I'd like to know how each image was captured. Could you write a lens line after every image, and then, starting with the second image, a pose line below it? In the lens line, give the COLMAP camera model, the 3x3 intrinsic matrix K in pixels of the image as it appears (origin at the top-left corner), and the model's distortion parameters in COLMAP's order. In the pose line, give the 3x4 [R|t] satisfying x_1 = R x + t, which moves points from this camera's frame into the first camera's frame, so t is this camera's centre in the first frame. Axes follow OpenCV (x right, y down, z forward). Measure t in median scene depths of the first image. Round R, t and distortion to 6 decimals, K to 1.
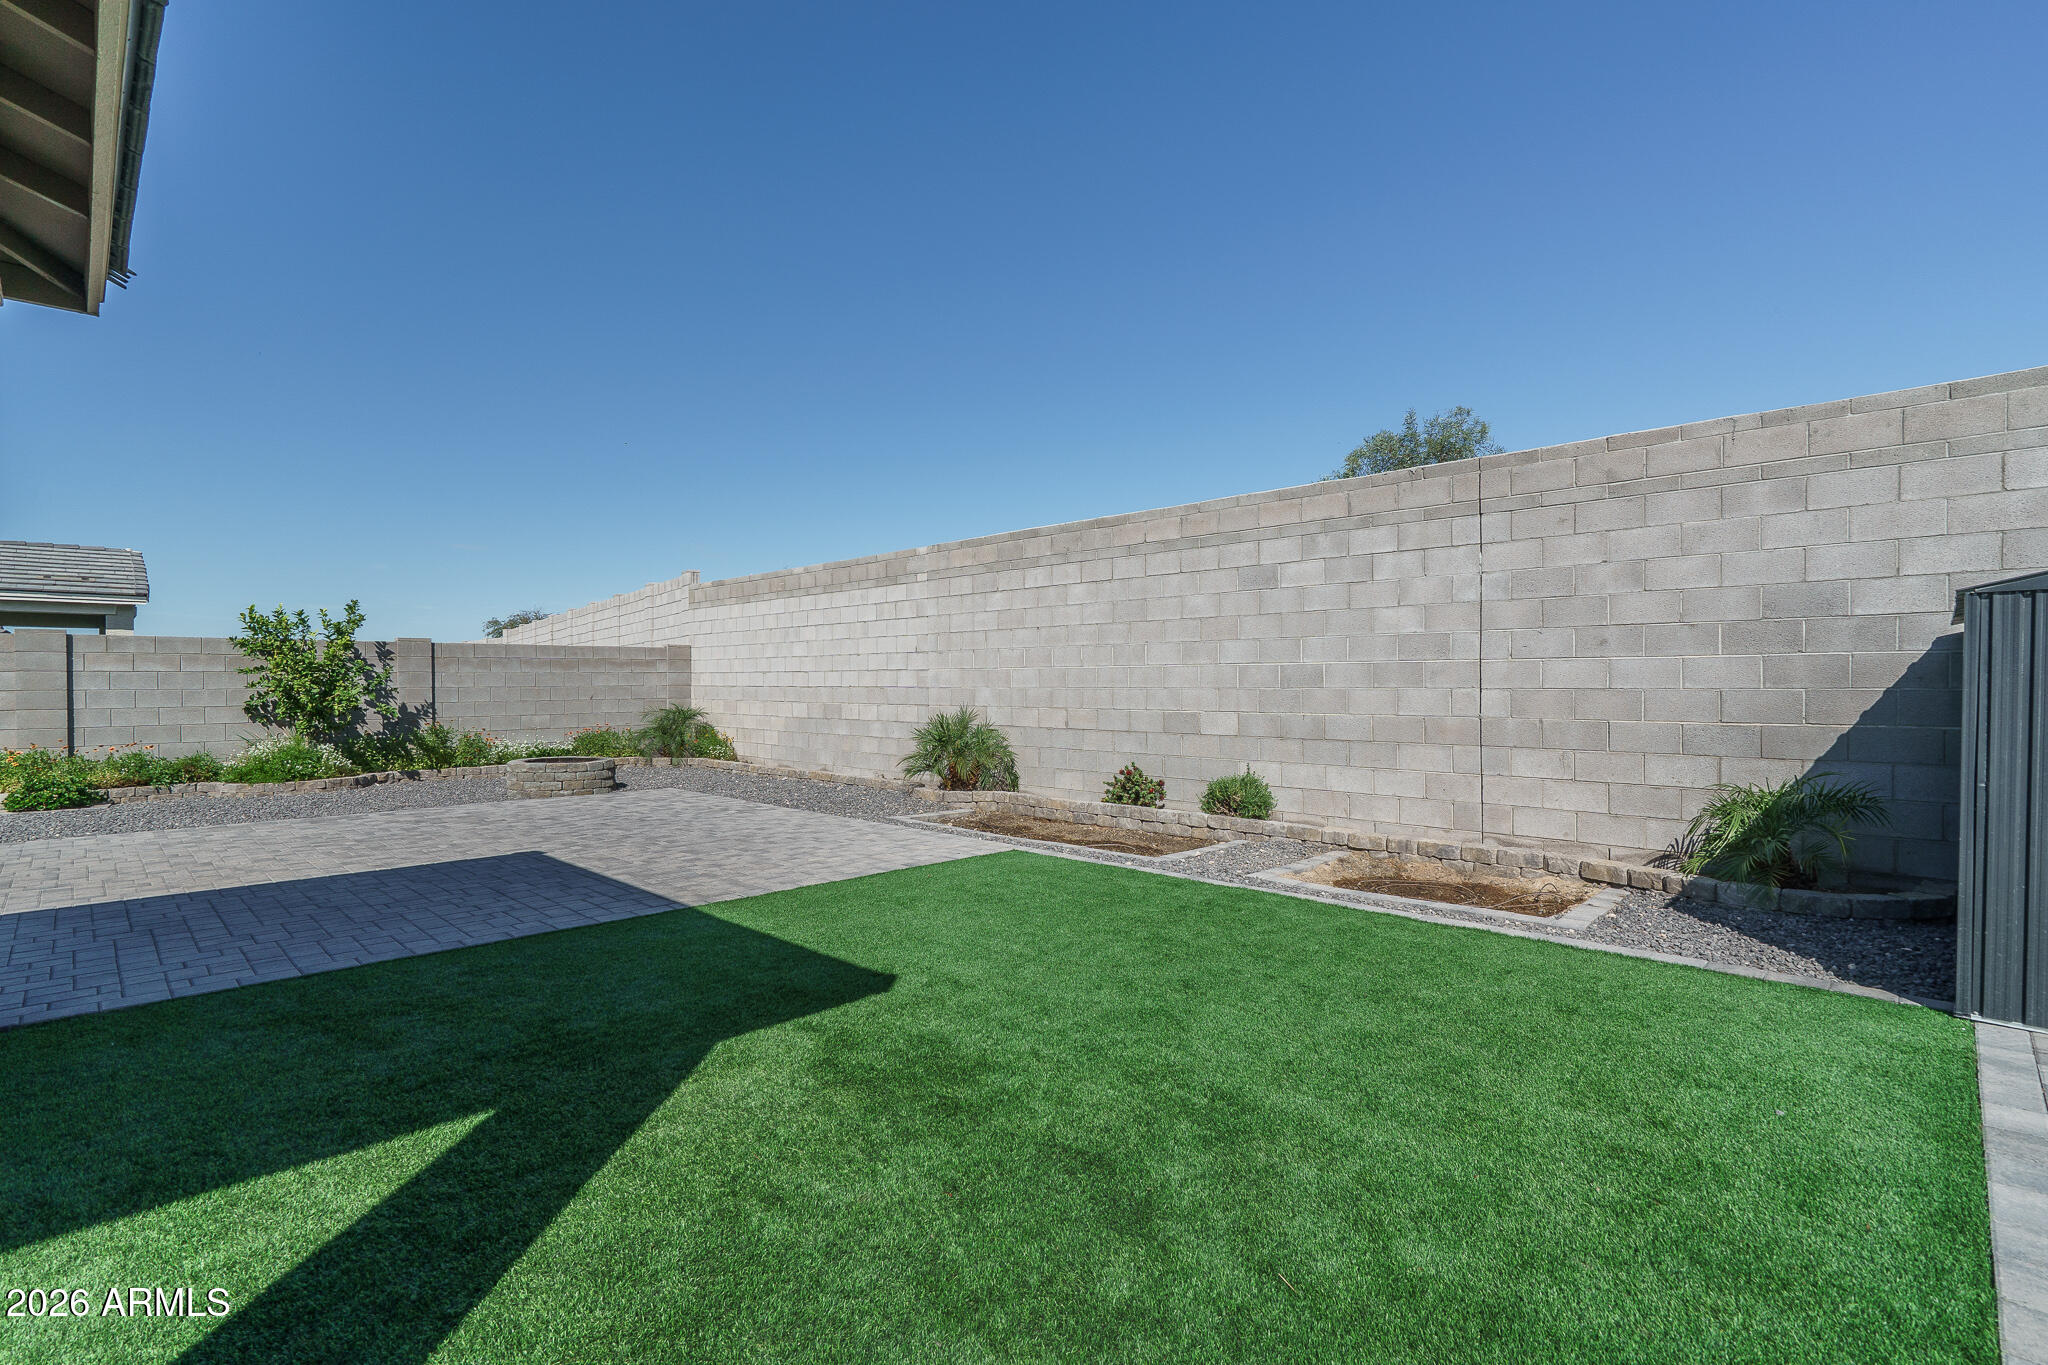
lens RADIAL K [[941.0, 0, 1011.8], [0, 941.0, 685.4], [0, 0, 1]] dist [-0.000731, 0.001873]
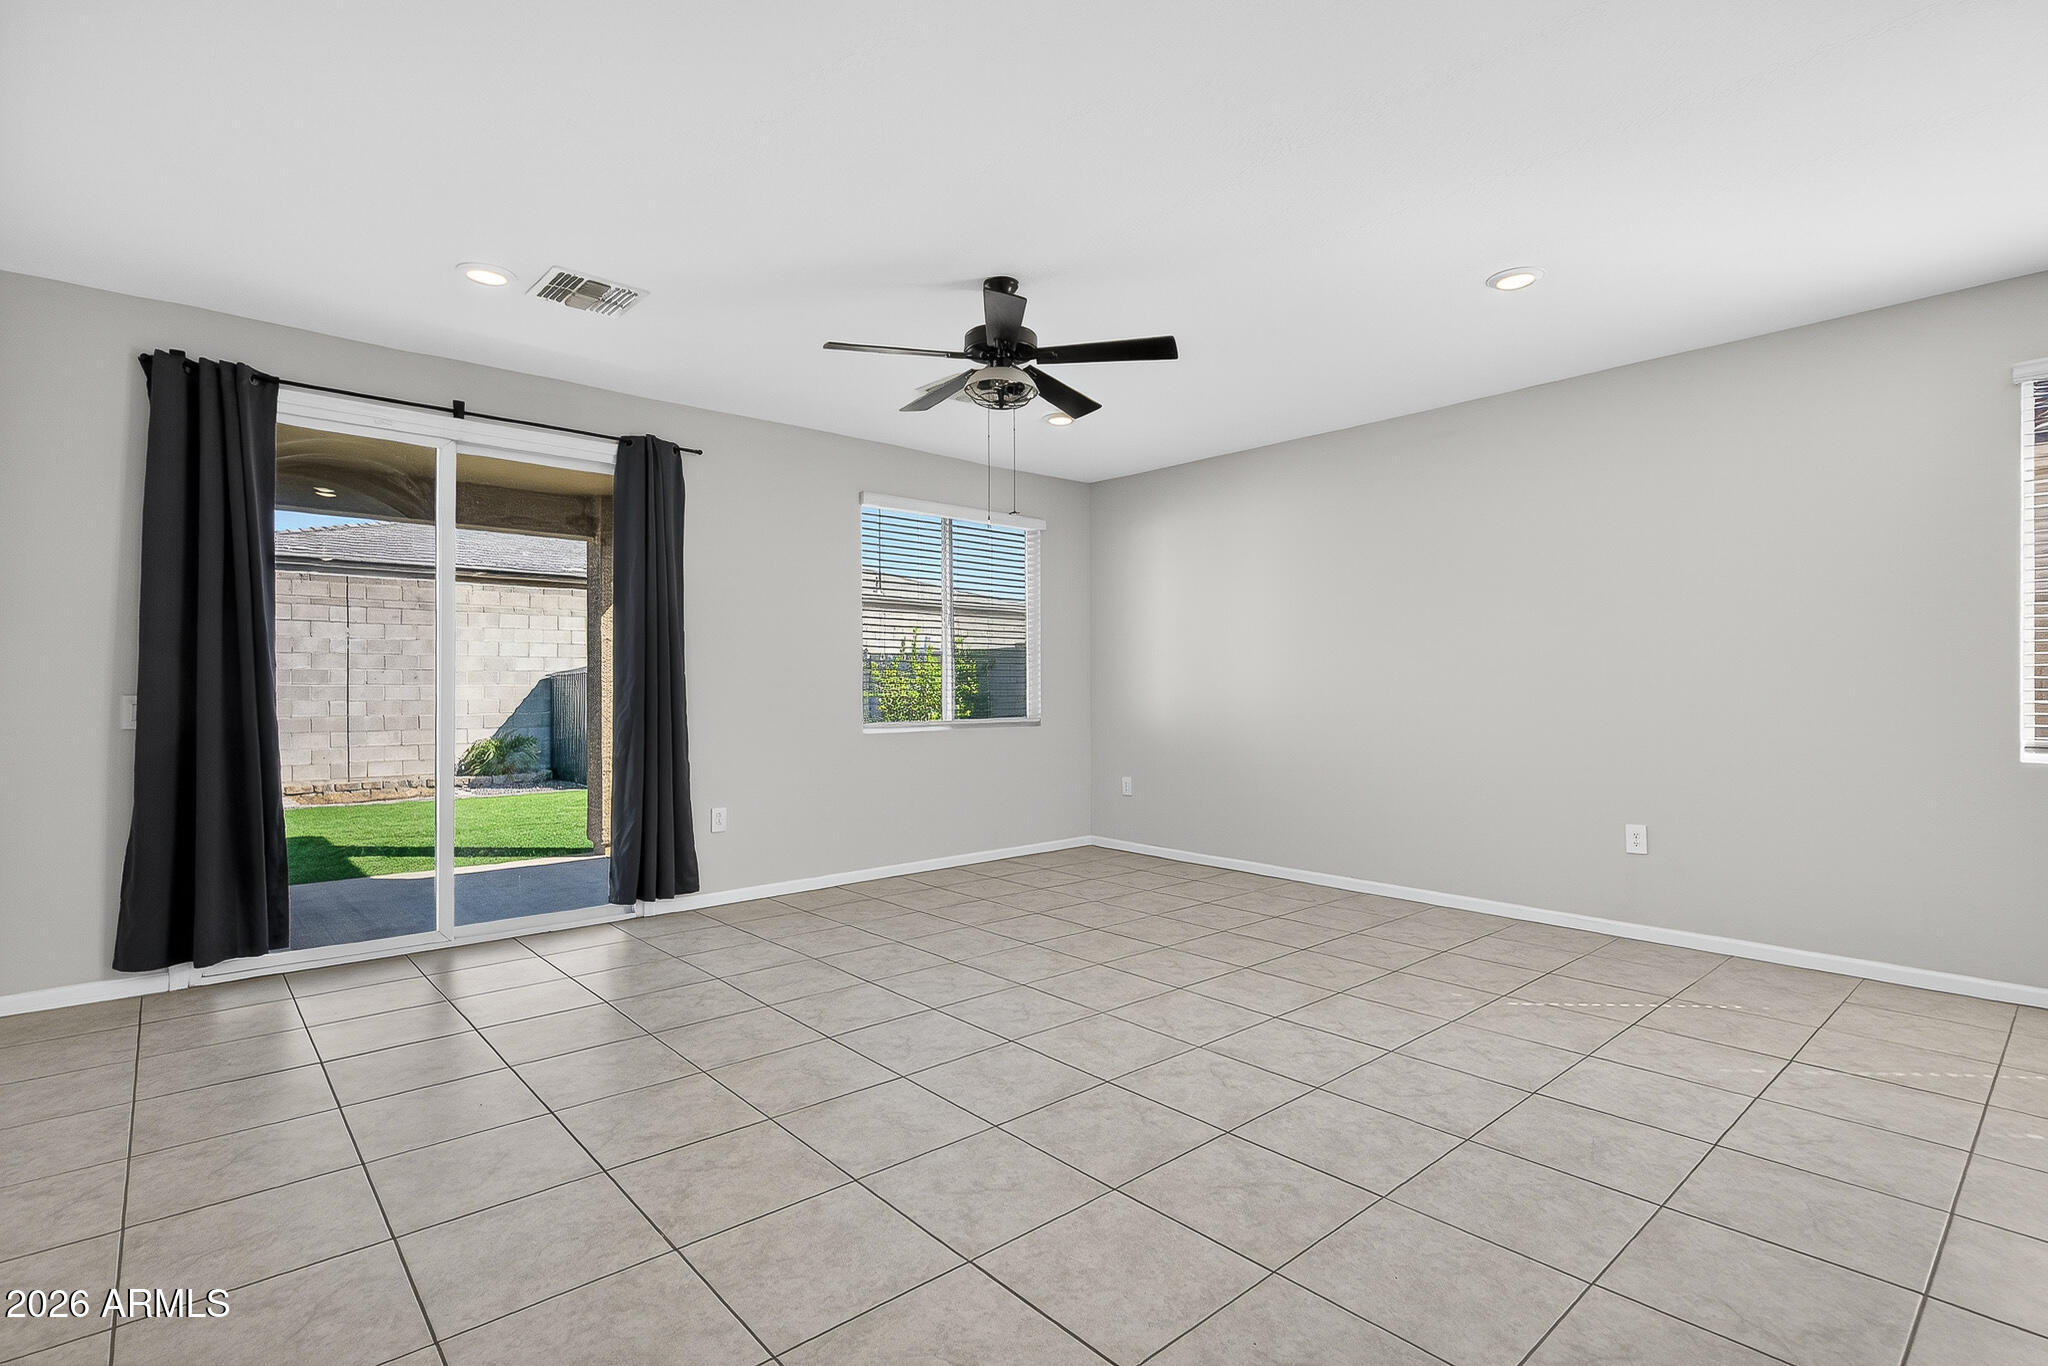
lens RADIAL K [[971.9, 0, 1006.3], [0, 971.9, 686.9], [0, 0, 1]] dist [0.012048, -0.001249]
pose [[0.072450, 0.003620, 0.997366, -1.023604], [0.005673, 0.999976, -0.004041, -0.006613], [-0.997356, 0.005951, 0.072427, -0.333557]]
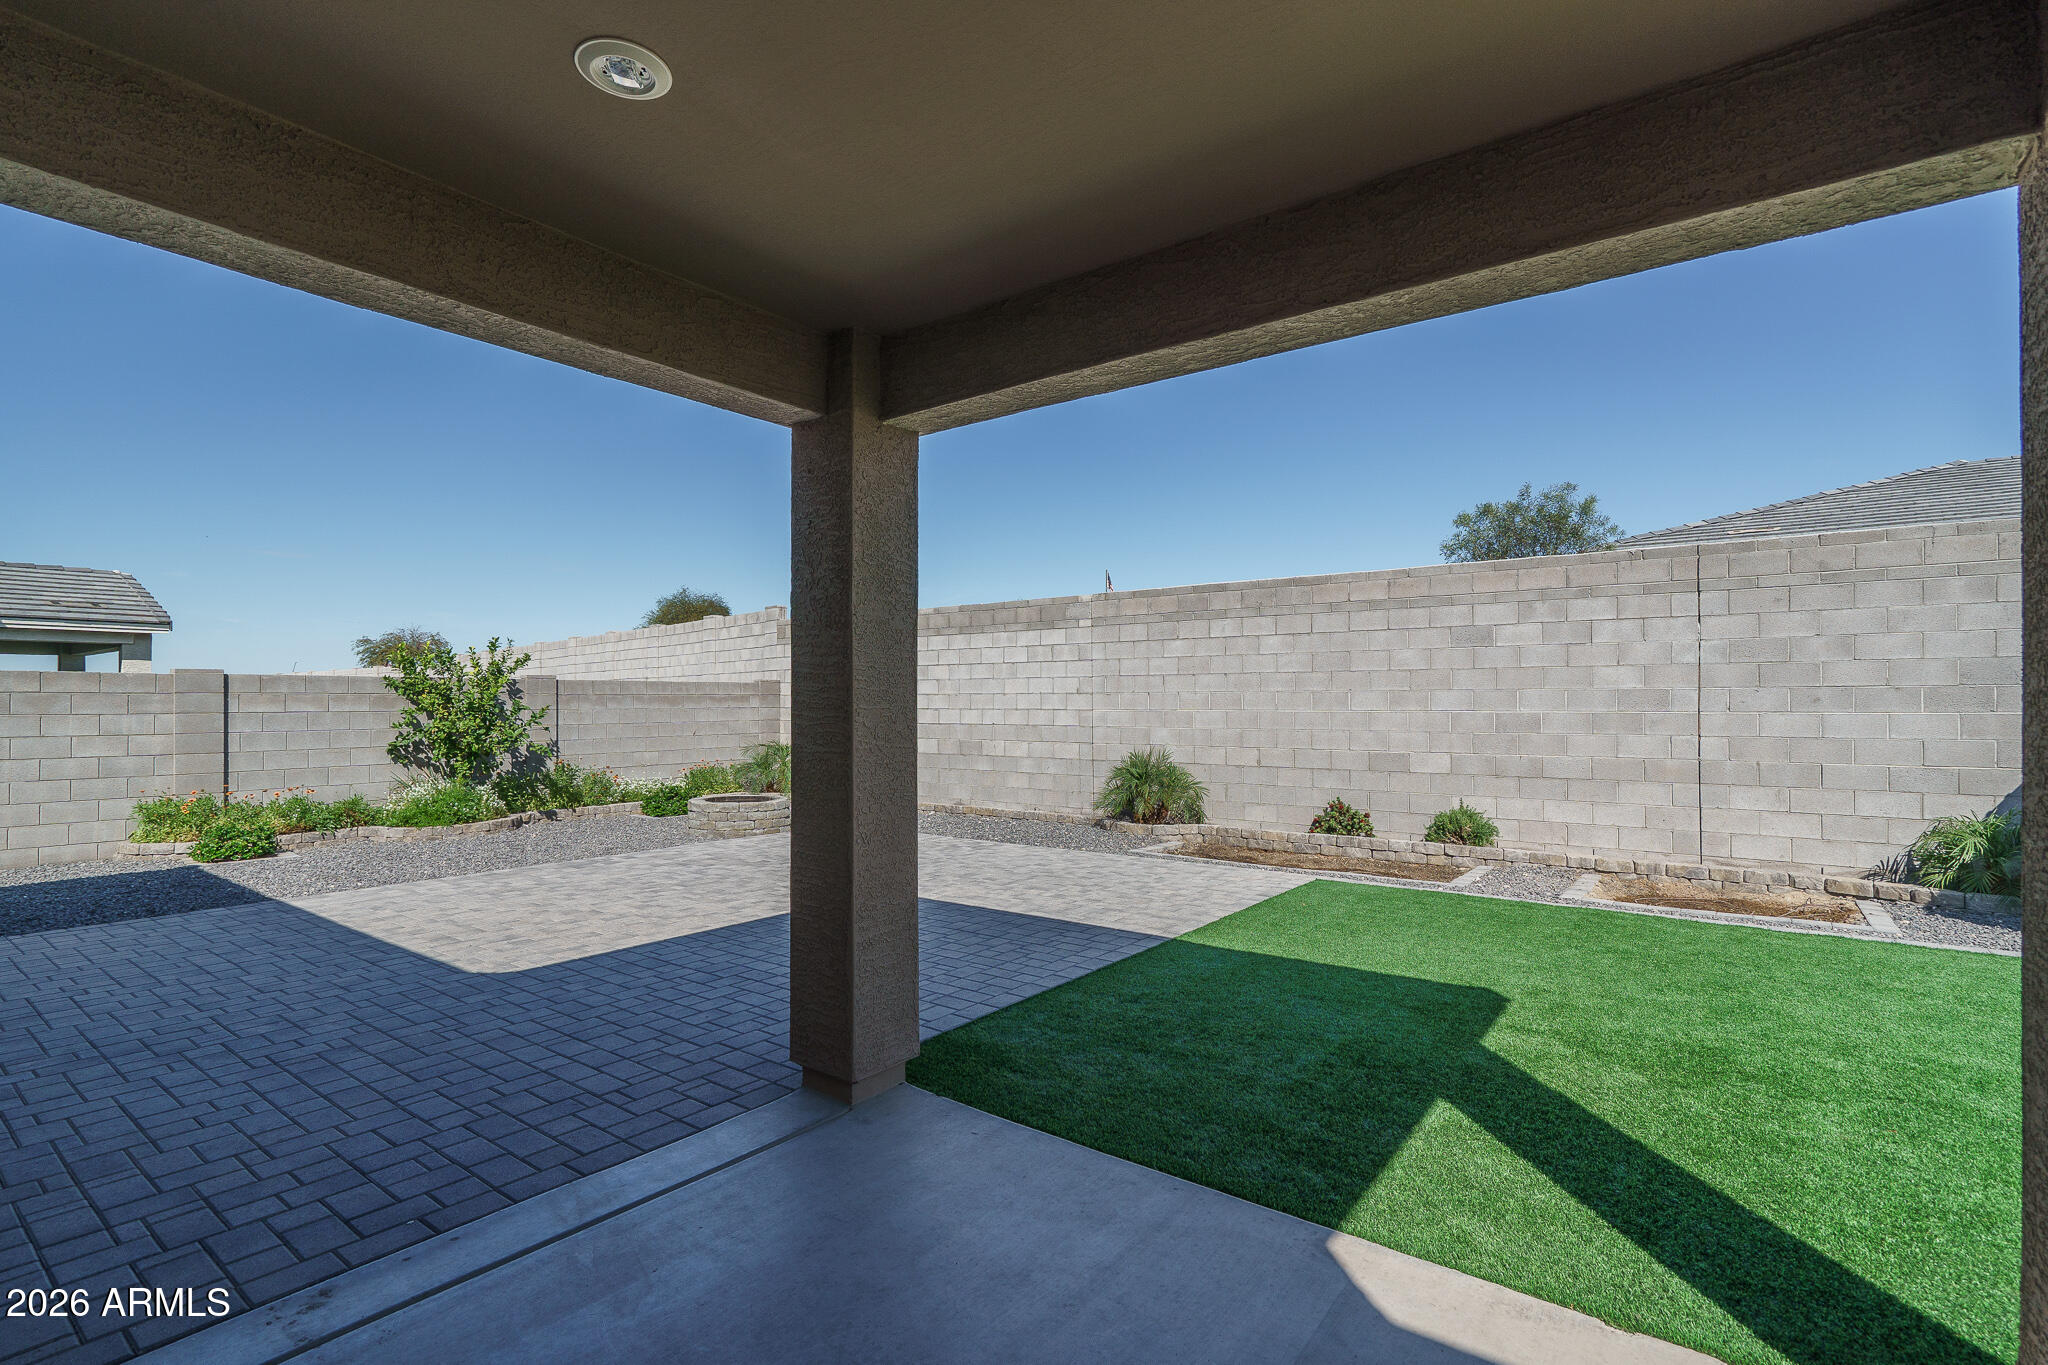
lens RADIAL K [[941.0, 0, 1022.8], [0, 941.0, 699.9], [0, 0, 1]] dist [-0.000731, 0.001873]
pose [[0.991484, 0.001229, 0.130222, -0.398516], [-0.000226, 0.999970, -0.007716, -0.025829], [-0.130227, 0.007621, 0.991455, -0.062509]]
